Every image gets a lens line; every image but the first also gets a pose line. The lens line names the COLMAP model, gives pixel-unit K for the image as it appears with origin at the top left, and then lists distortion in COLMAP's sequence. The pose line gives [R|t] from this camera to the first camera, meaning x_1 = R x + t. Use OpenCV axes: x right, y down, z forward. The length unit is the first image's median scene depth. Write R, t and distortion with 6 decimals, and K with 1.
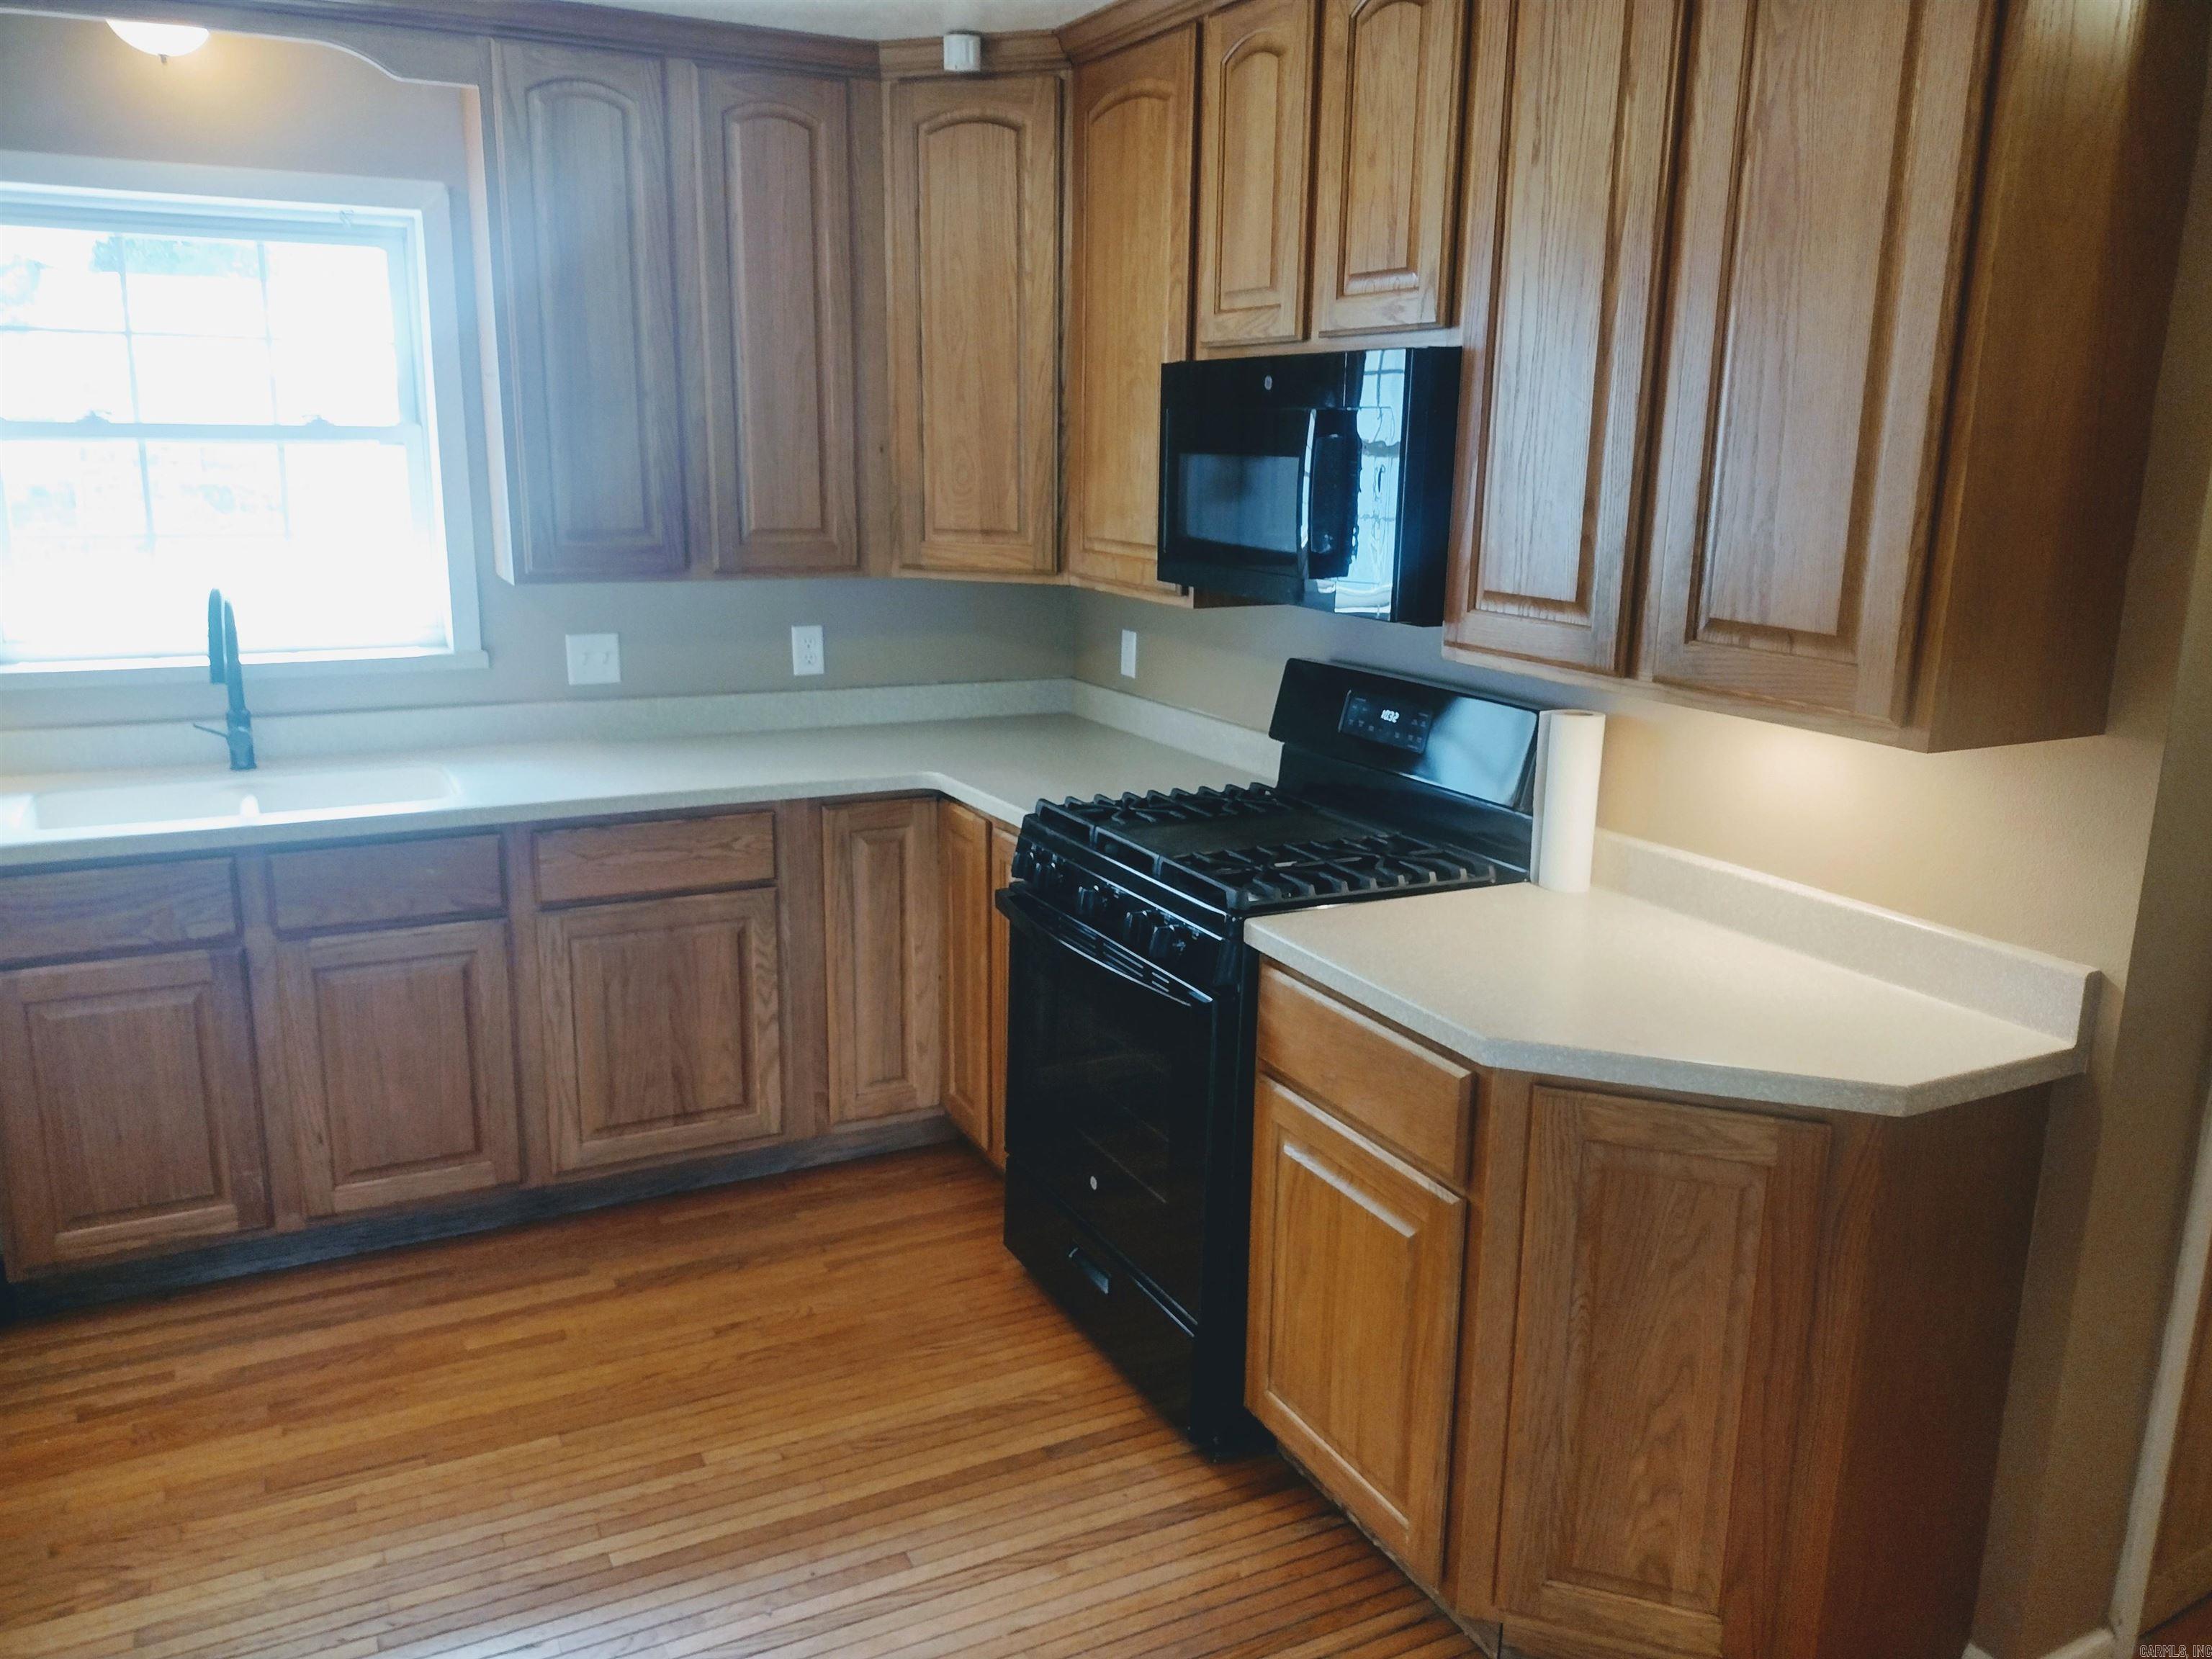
lens RADIAL K [[1646.7, 0, 1092.9], [0, 1646.7, 820.0], [0, 0, 1]] dist [0.093818, -0.173654]
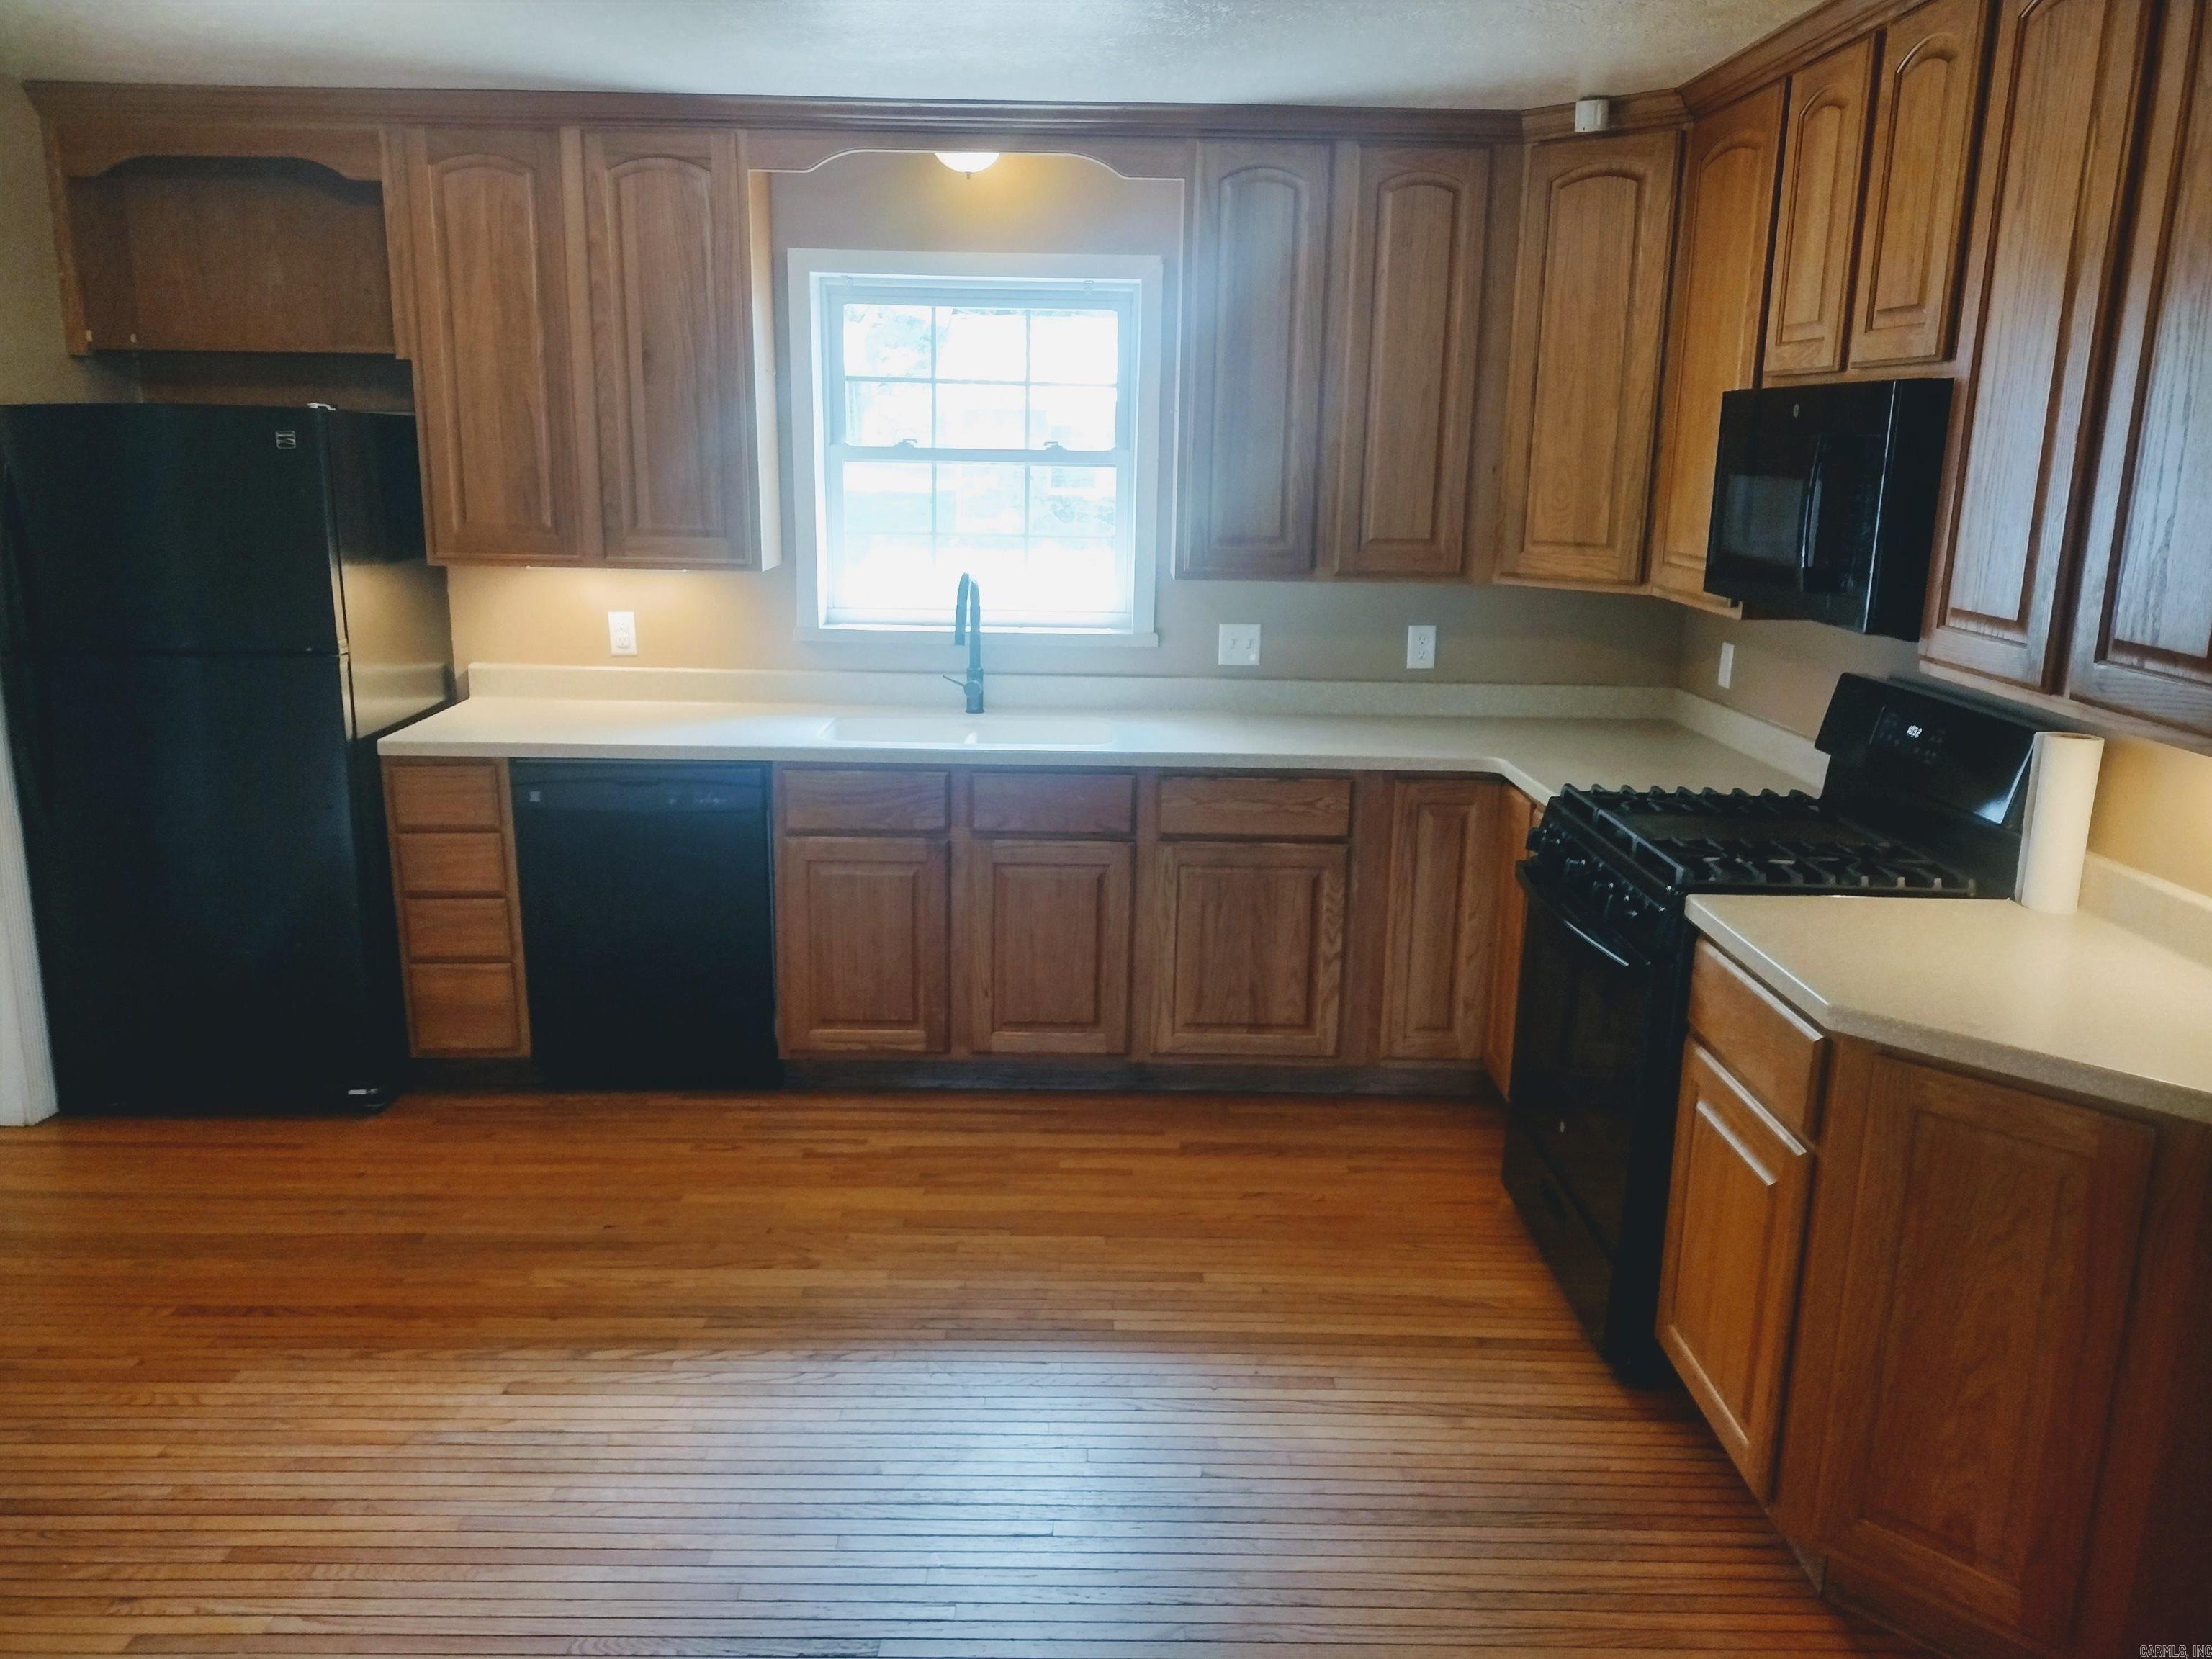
lens RADIAL K [[1646.7, 0, 1092.9], [0, 1646.7, 820.0], [0, 0, 1]] dist [0.093818, -0.173654]
pose [[0.891438, 0.101479, -0.441634, 0.174493], [-0.106251, 0.994241, 0.013991, 0.028833], [0.440510, 0.034452, 0.897086, -0.137267]]
